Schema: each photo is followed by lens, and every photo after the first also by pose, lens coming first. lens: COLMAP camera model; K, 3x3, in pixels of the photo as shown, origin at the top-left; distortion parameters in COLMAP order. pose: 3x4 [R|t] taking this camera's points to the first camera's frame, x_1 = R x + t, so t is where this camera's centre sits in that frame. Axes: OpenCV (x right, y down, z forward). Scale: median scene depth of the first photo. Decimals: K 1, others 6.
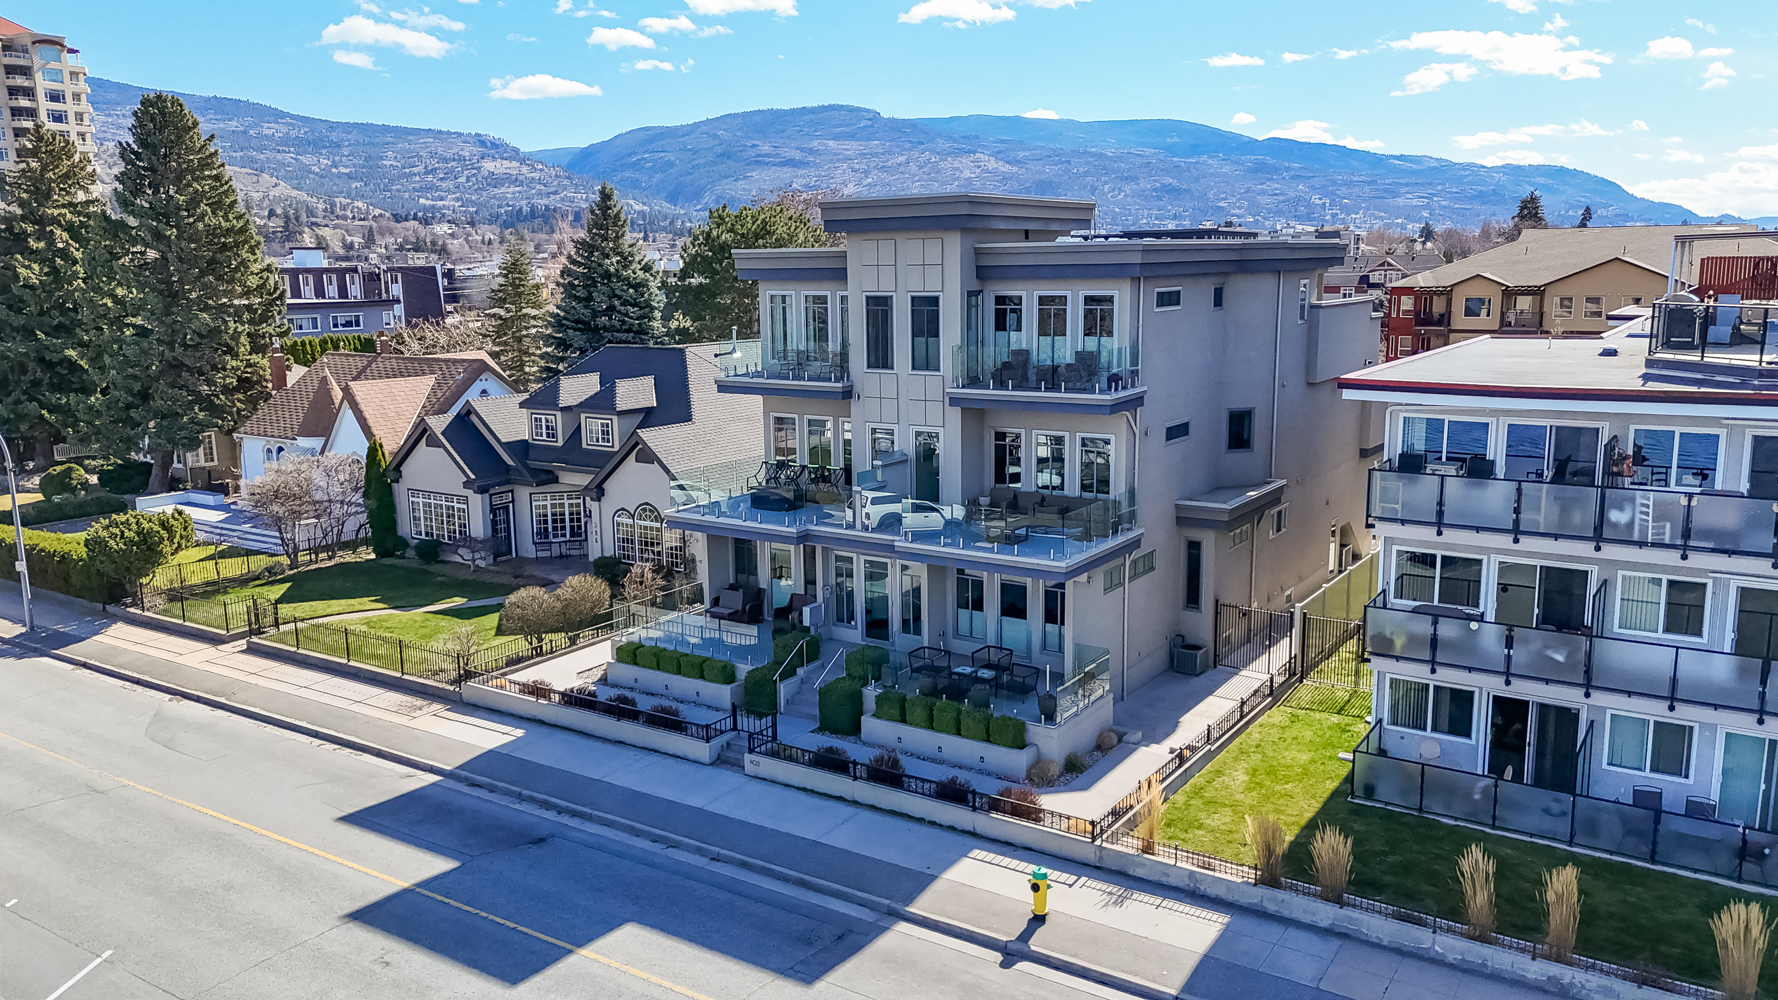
lens RADIAL K [[1304.8, 0, 890.6], [0, 1304.8, 502.0], [0, 0, 1]] dist [0.069088, -0.060685]
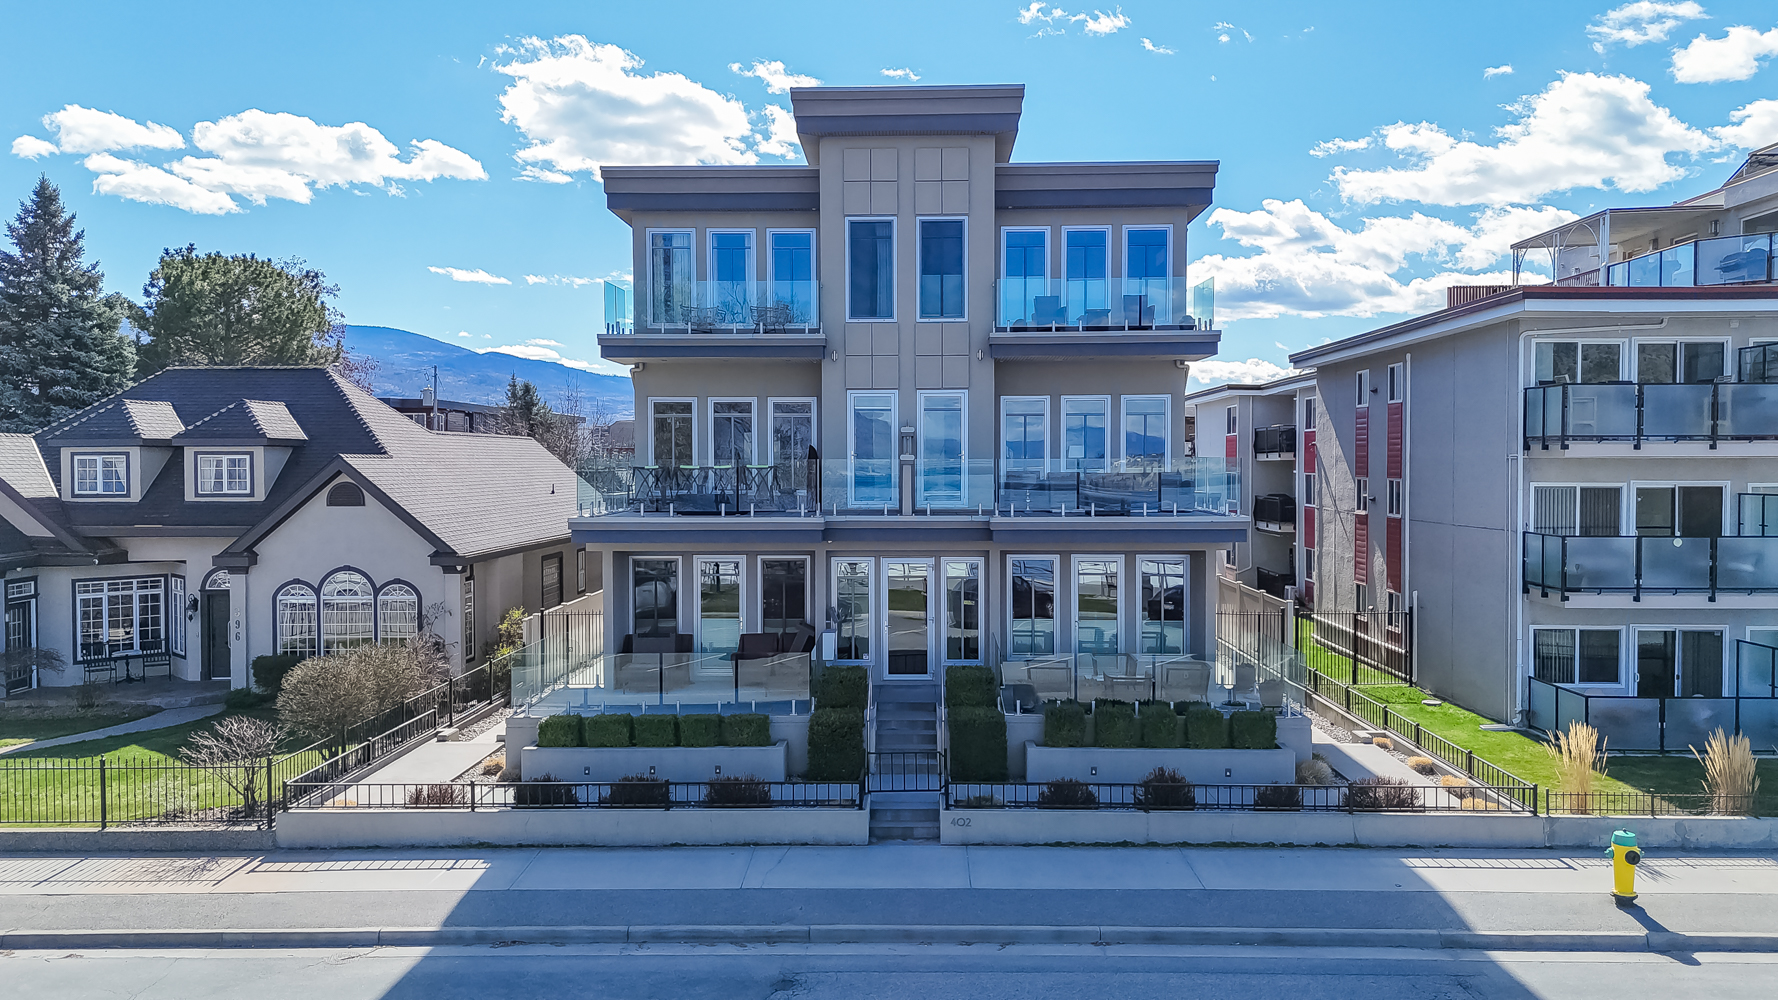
lens RADIAL K [[1304.8, 0, 896.0], [0, 1304.8, 516.0], [0, 0, 1]] dist [0.069088, -0.060685]
pose [[0.841854, -0.010915, 0.539594, -0.418240], [0.089712, 0.988716, -0.119965, 0.107429], [-0.532197, 0.149401, 0.833334, 0.390816]]
